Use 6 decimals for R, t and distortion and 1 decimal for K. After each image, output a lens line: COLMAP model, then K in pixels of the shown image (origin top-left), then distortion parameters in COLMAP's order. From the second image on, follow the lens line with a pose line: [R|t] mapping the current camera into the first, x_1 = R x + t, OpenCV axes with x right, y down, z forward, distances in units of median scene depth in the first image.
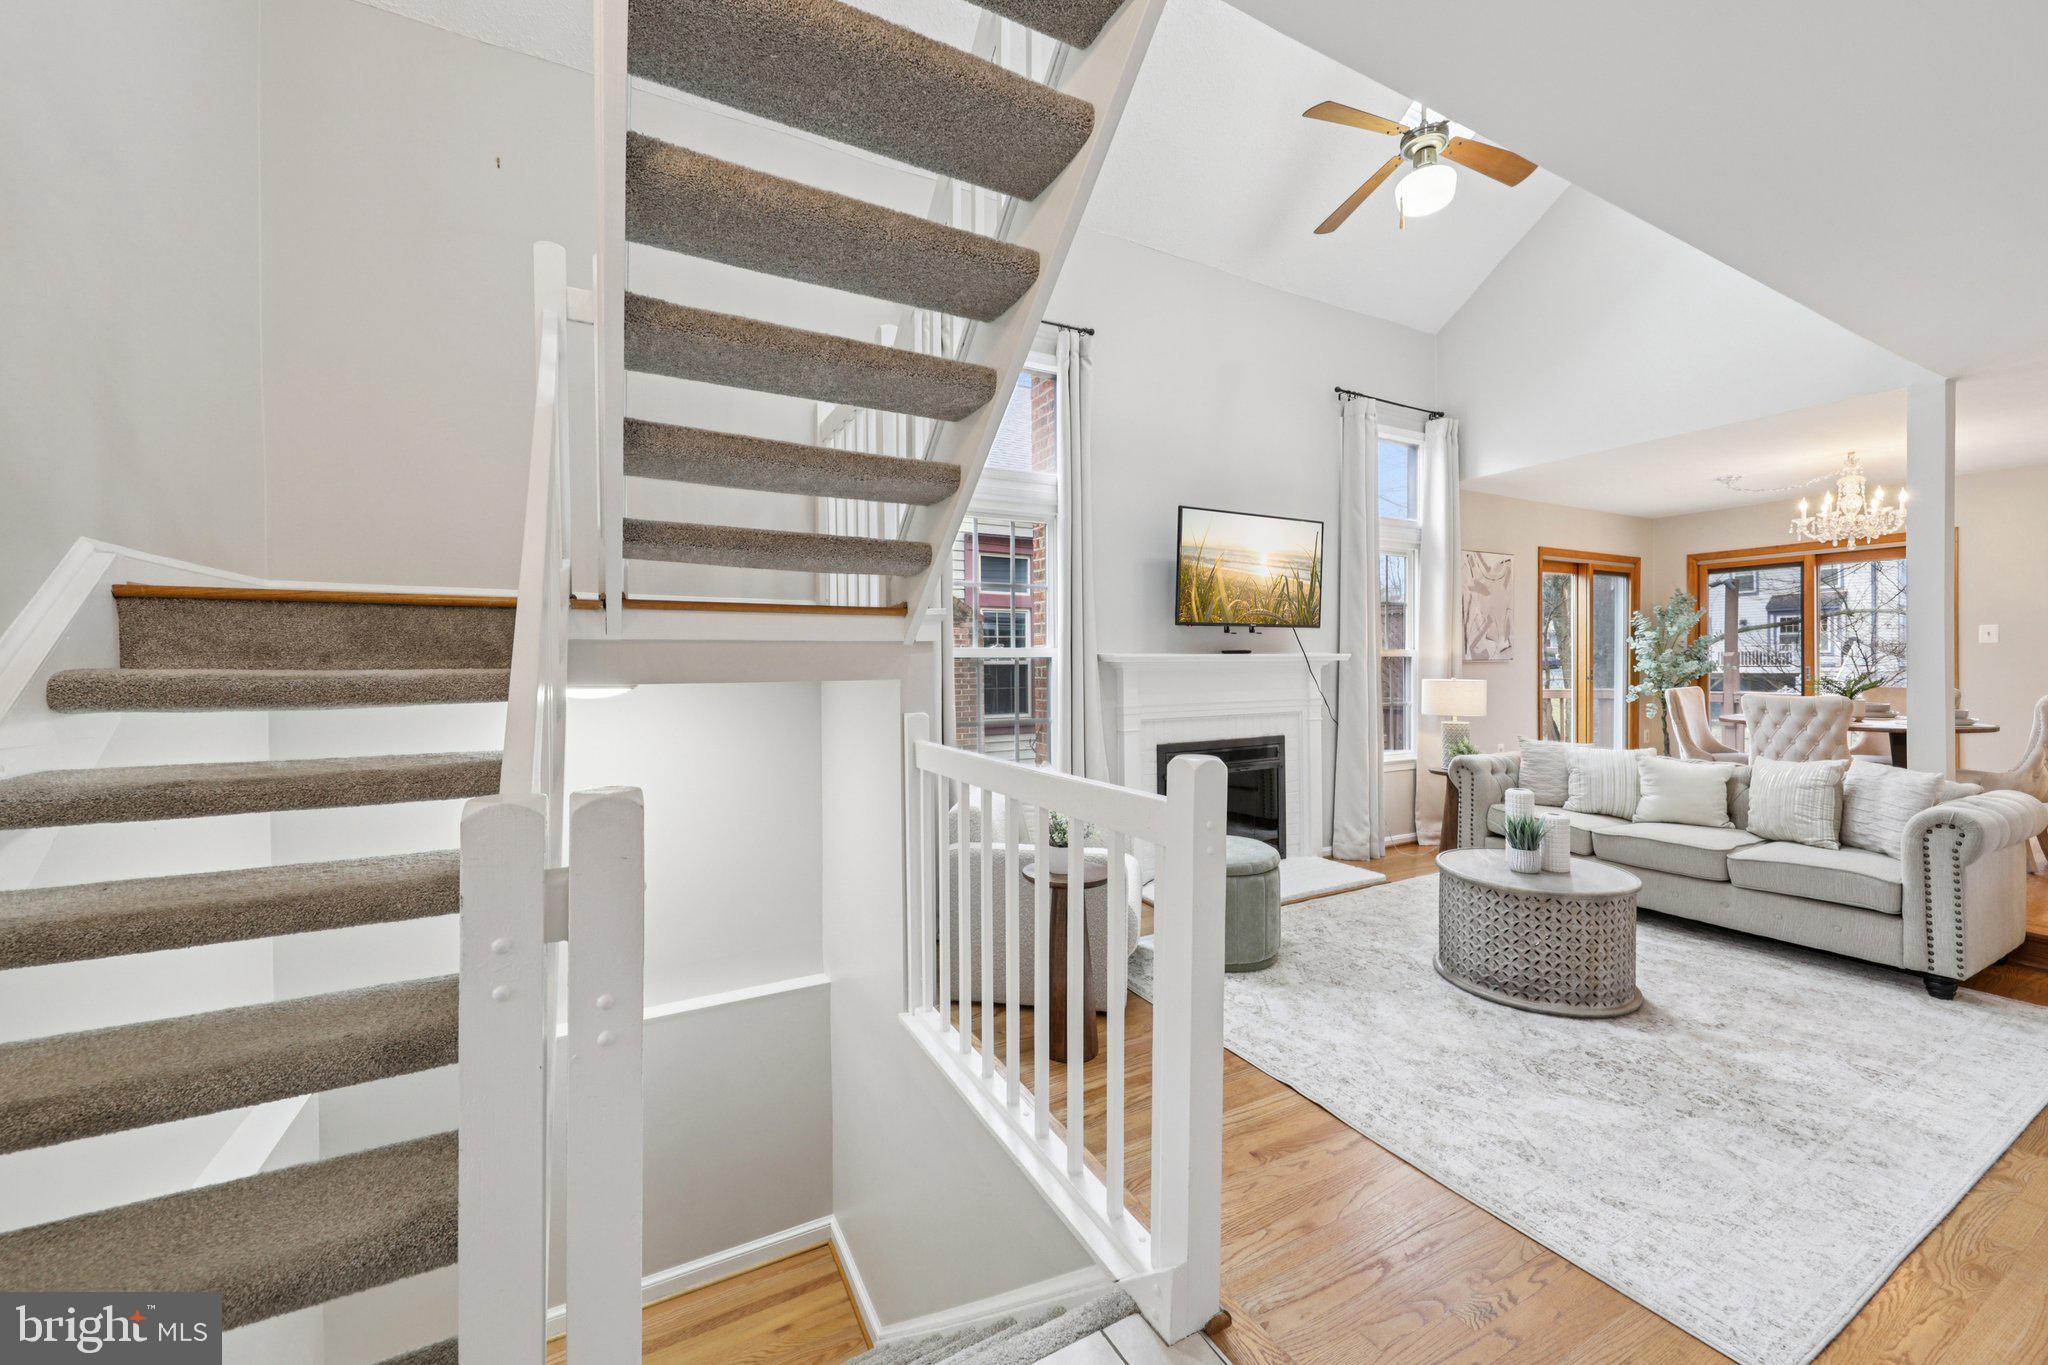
lens RADIAL K [[796.2, 0, 1015.4], [0, 796.2, 669.0], [0, 0, 1]] dist [-0.000934, -0.000236]
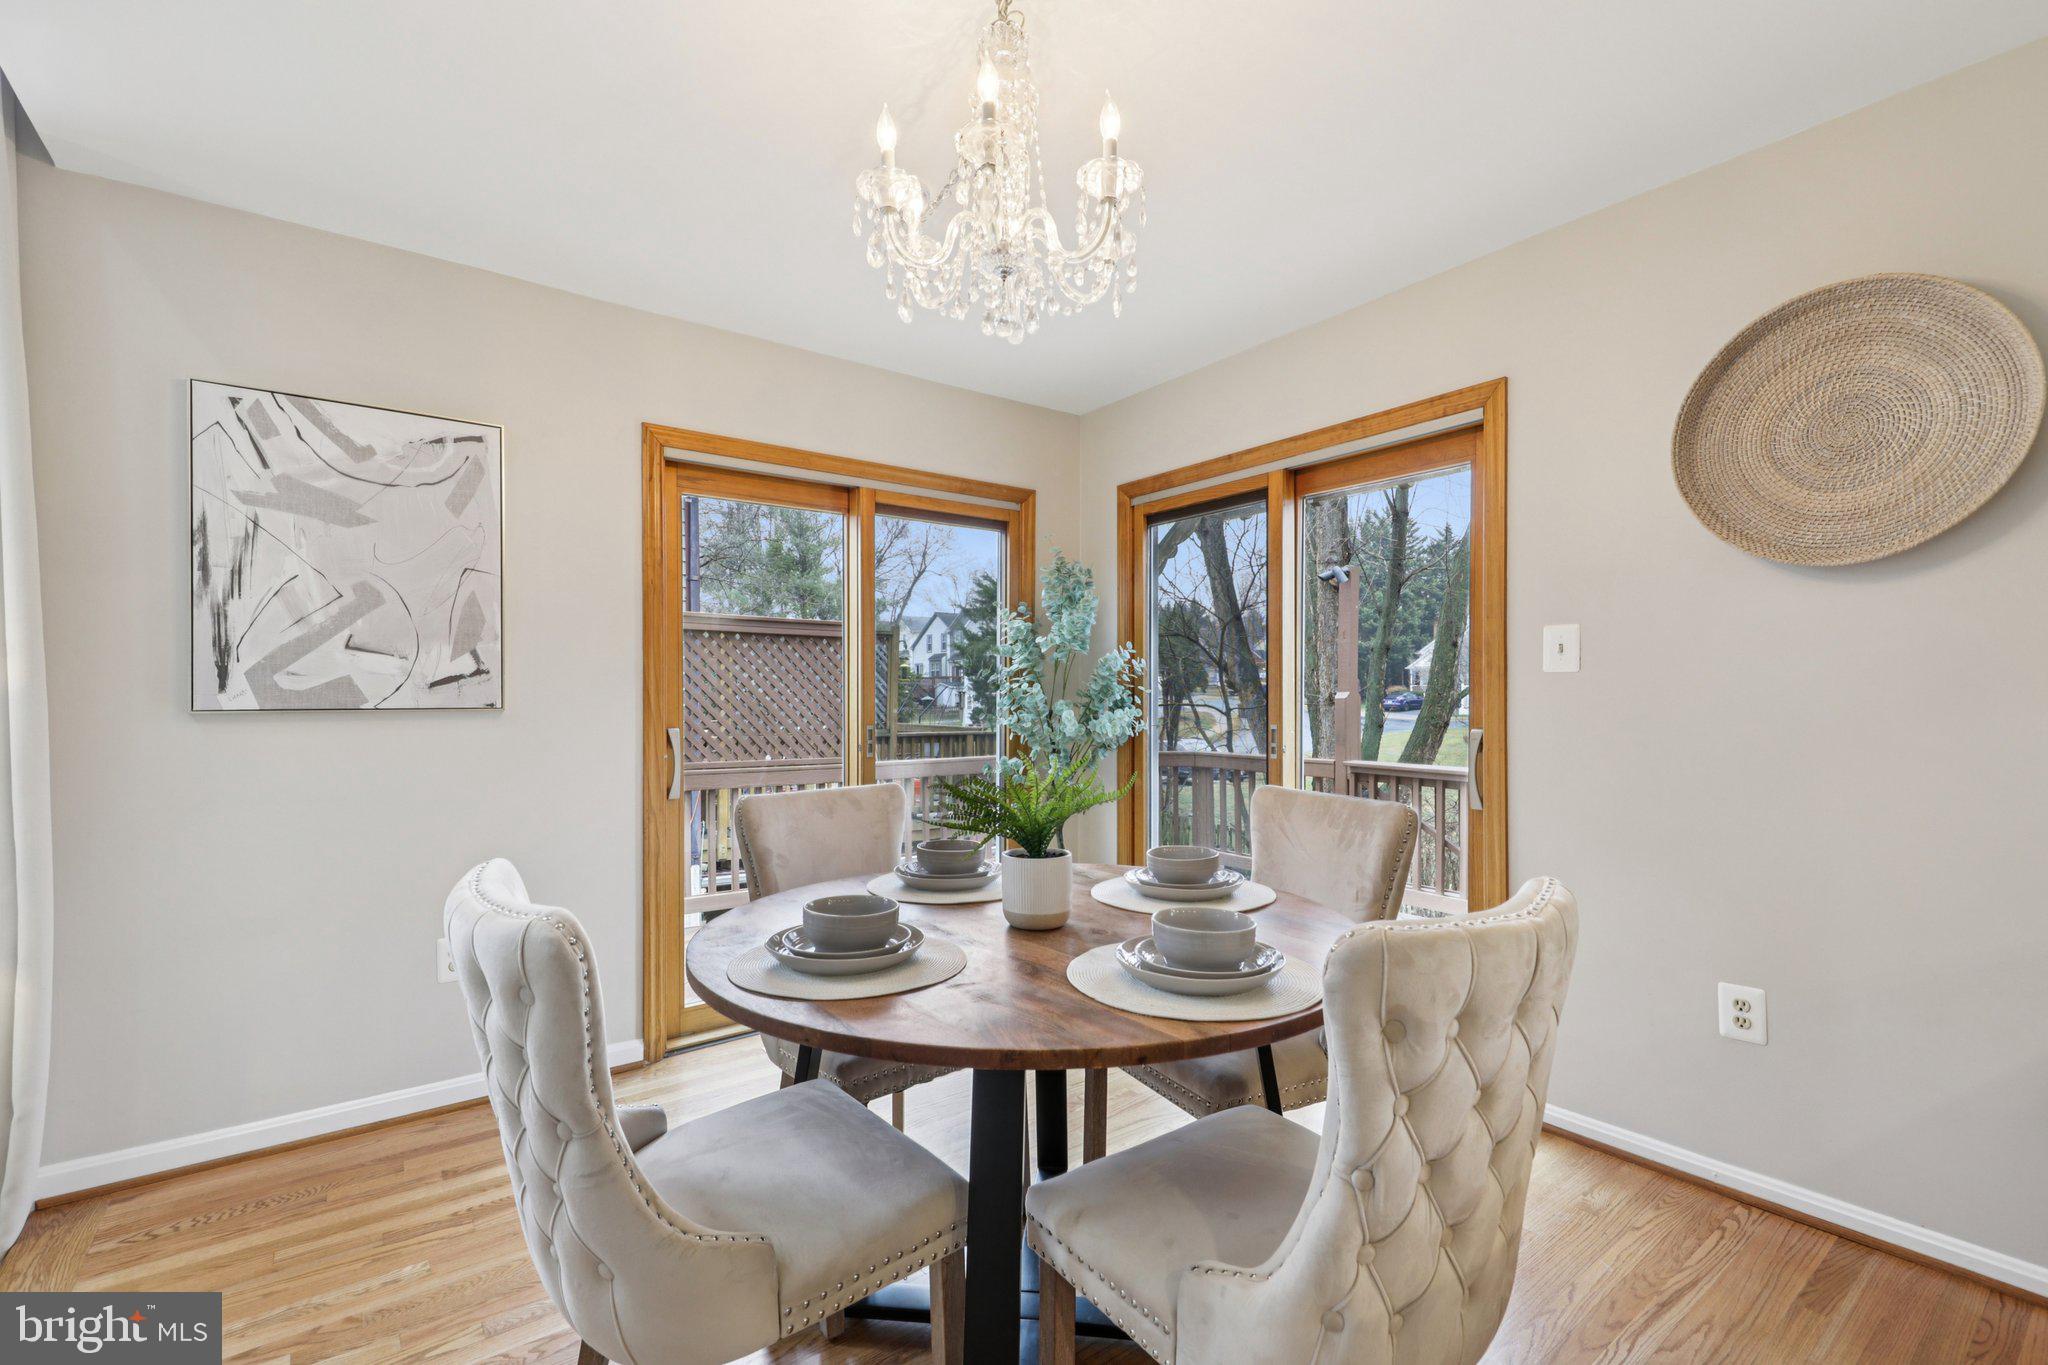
lens RADIAL K [[930.8, 0, 1064.1], [0, 930.8, 706.5], [0, 0, 1]] dist [0.000743, 0.000034]
pose [[0.981473, -0.000231, 0.191601, 0.942904], [0.000284, 1.000000, -0.000247, -0.013467], [-0.191600, 0.000297, 0.981473, 0.607879]]
